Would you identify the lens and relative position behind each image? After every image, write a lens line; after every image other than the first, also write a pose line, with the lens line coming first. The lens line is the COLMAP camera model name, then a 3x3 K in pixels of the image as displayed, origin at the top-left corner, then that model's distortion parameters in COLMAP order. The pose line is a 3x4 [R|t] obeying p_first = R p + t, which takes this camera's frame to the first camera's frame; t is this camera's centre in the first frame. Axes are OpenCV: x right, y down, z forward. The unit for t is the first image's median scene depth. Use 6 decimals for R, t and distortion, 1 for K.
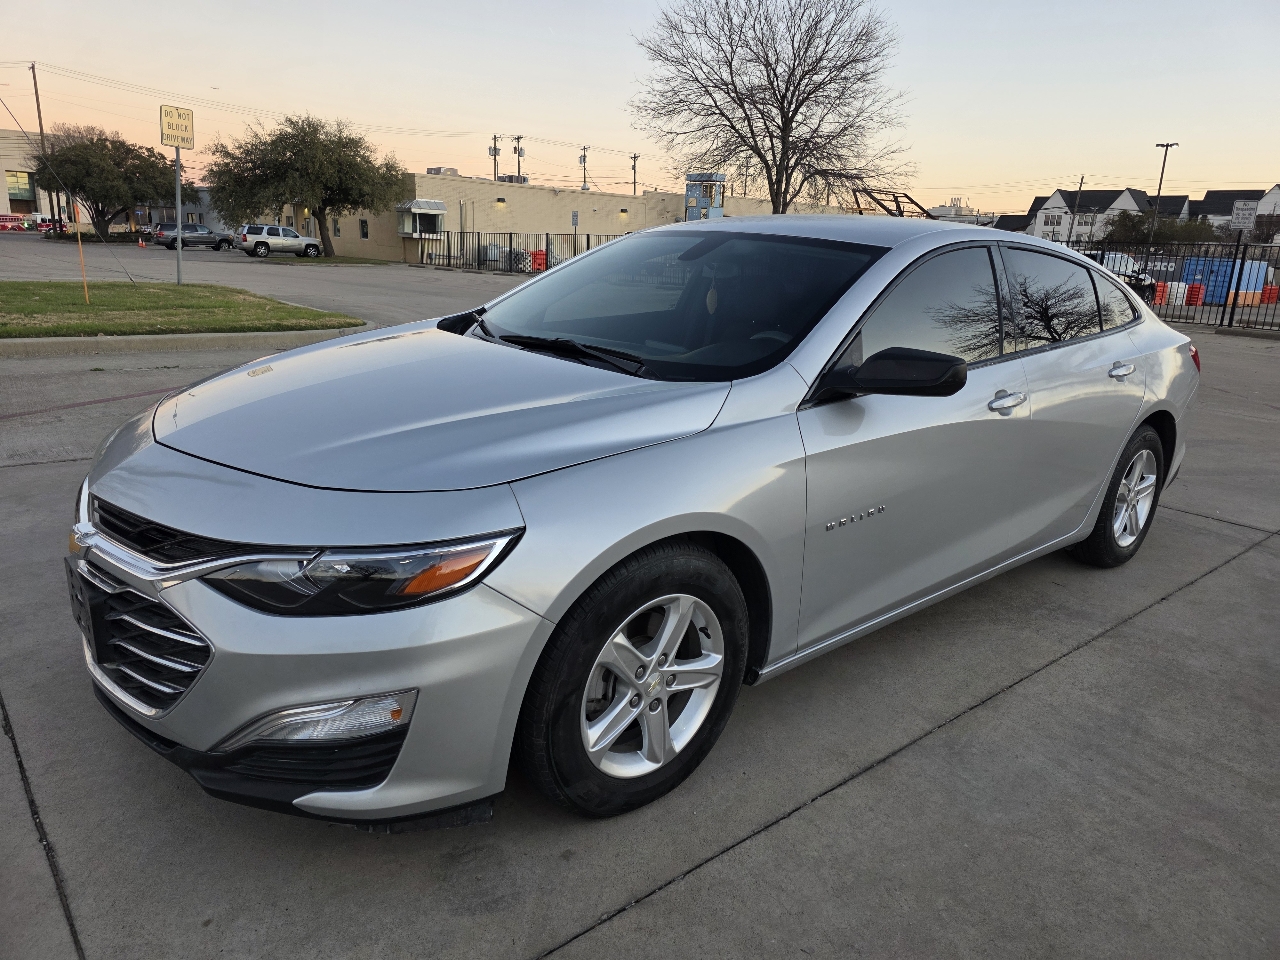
lens RADIAL K [[875.2, 0, 646.7], [0, 875.2, 475.2], [0, 0, 1]] dist [0.044921, -0.041831]
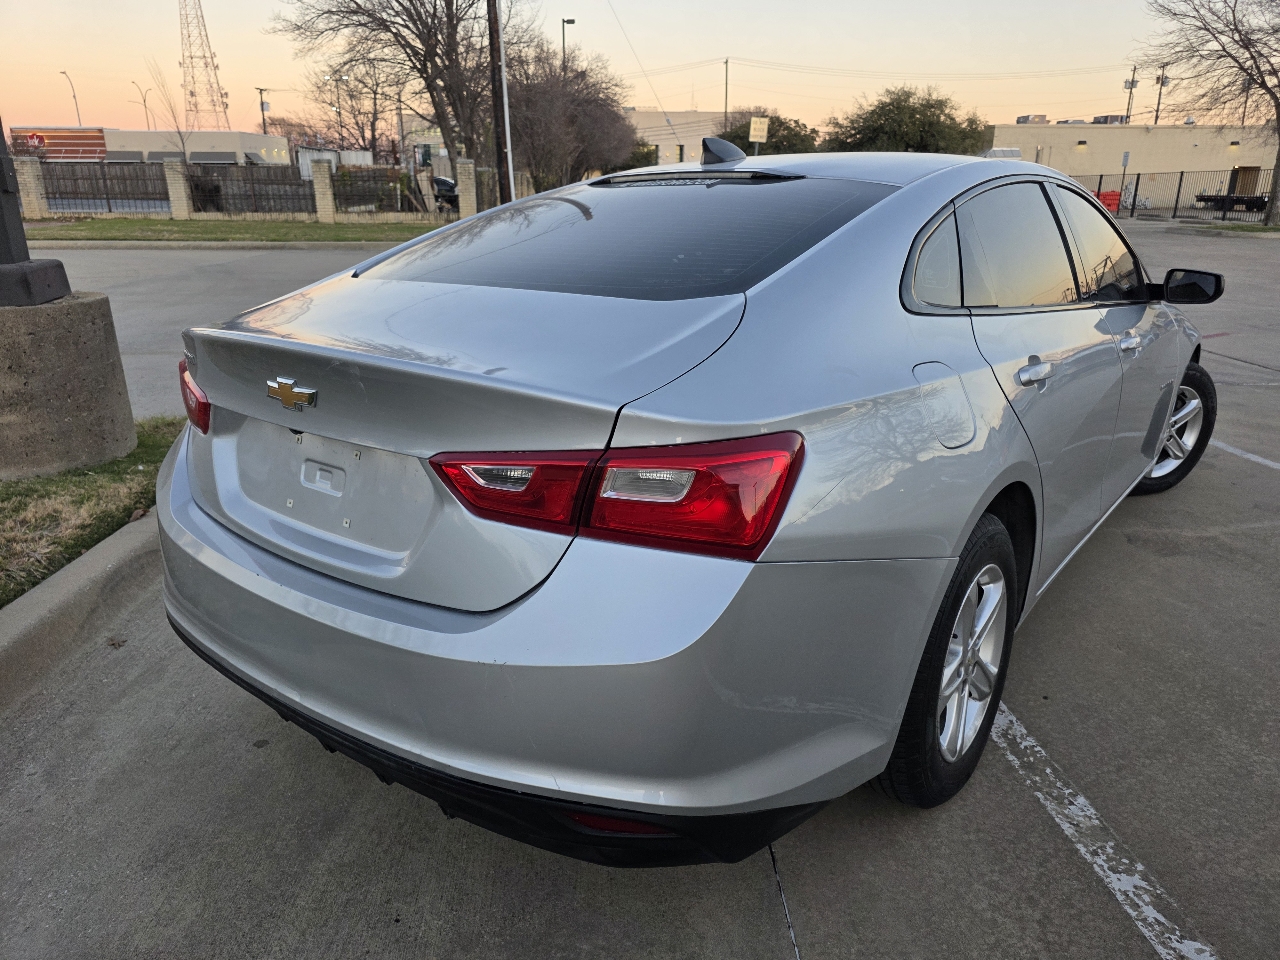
lens RADIAL K [[875.2, 0, 651.5], [0, 875.2, 474.3], [0, 0, 1]] dist [0.044921, -0.041831]
pose [[0.786559, 0.153416, -0.598154, 0.125650], [-0.121377, 0.988161, 0.093837, 0.035972], [0.605469, -0.001206, 0.795868, -0.135270]]
